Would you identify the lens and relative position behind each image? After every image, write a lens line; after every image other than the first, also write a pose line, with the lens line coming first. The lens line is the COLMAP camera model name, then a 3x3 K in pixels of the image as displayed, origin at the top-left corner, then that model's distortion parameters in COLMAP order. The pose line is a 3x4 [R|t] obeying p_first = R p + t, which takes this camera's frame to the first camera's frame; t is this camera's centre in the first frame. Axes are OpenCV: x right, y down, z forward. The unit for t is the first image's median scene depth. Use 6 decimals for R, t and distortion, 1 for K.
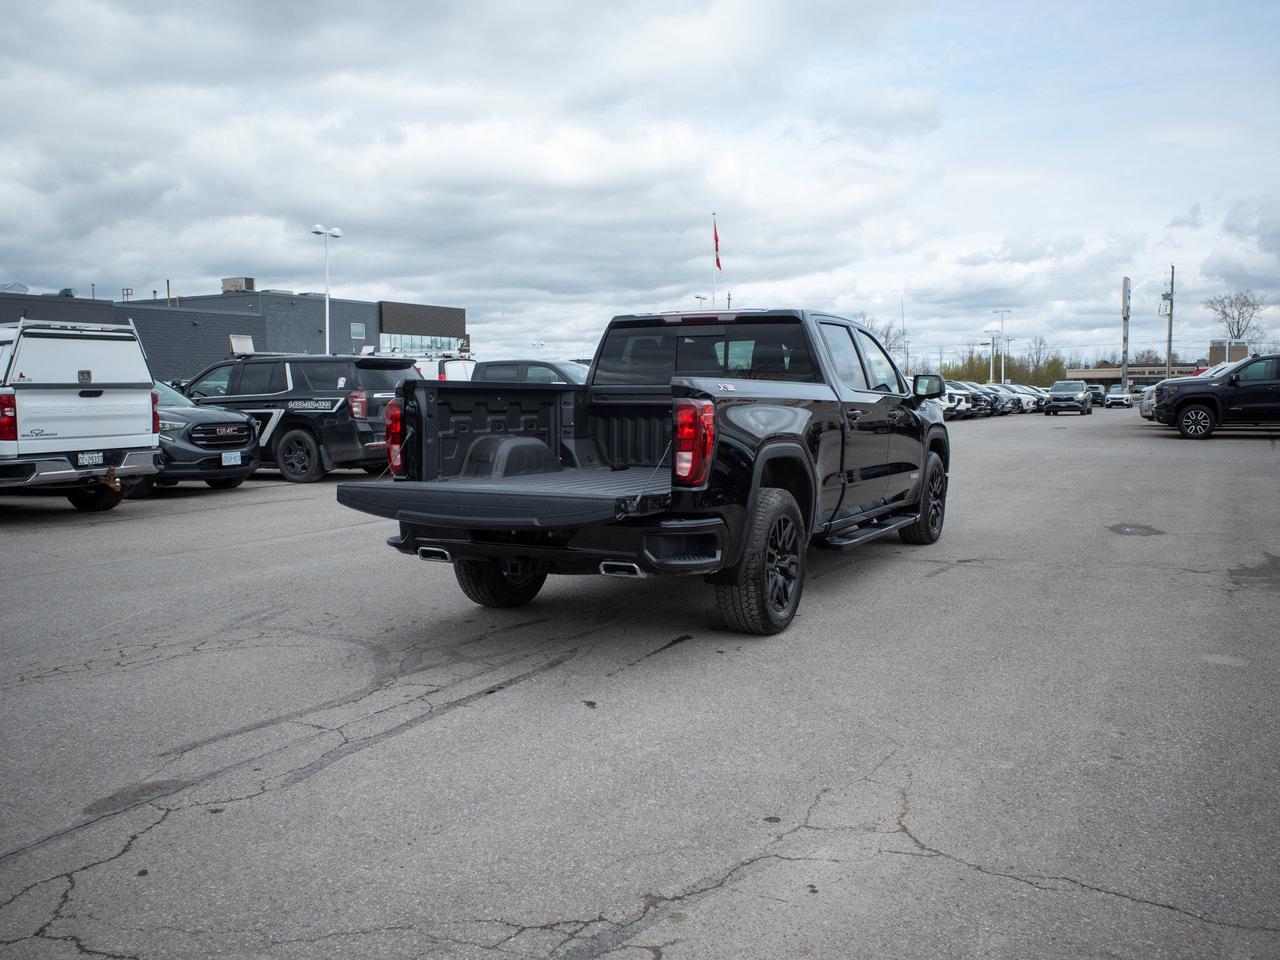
lens RADIAL K [[1132.4, 0, 640.0], [0, 1132.4, 480.0], [0, 0, 1]] dist [-0.066037, 0.068225]
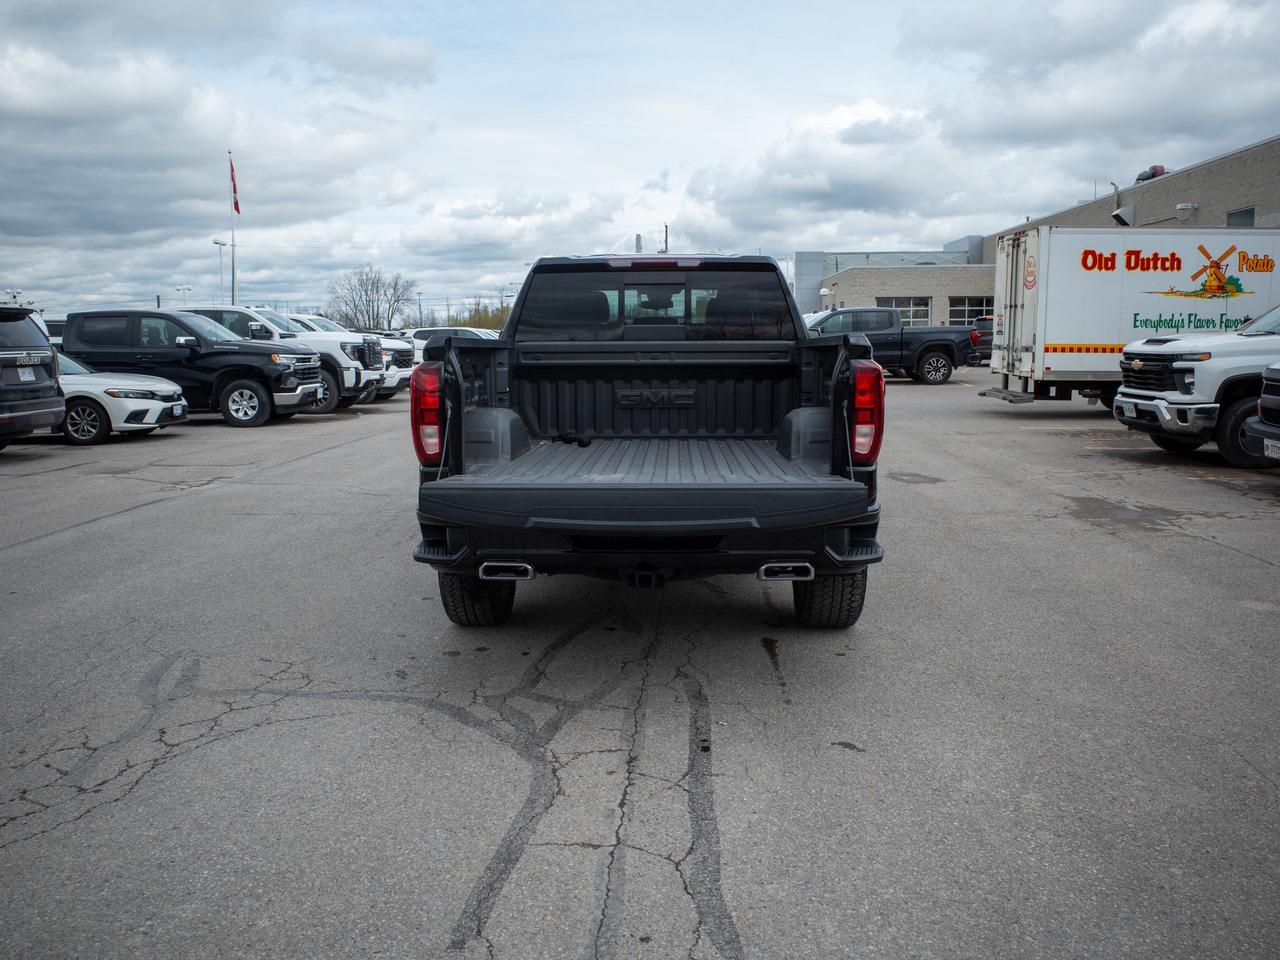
lens RADIAL K [[1132.4, 0, 640.0], [0, 1132.4, 480.0], [0, 0, 1]] dist [-0.066037, 0.068225]
pose [[0.907337, -0.053903, 0.416934, -0.454790], [0.036249, 0.998084, 0.050151, -0.031562], [-0.418839, -0.030390, 0.907552, 0.314152]]
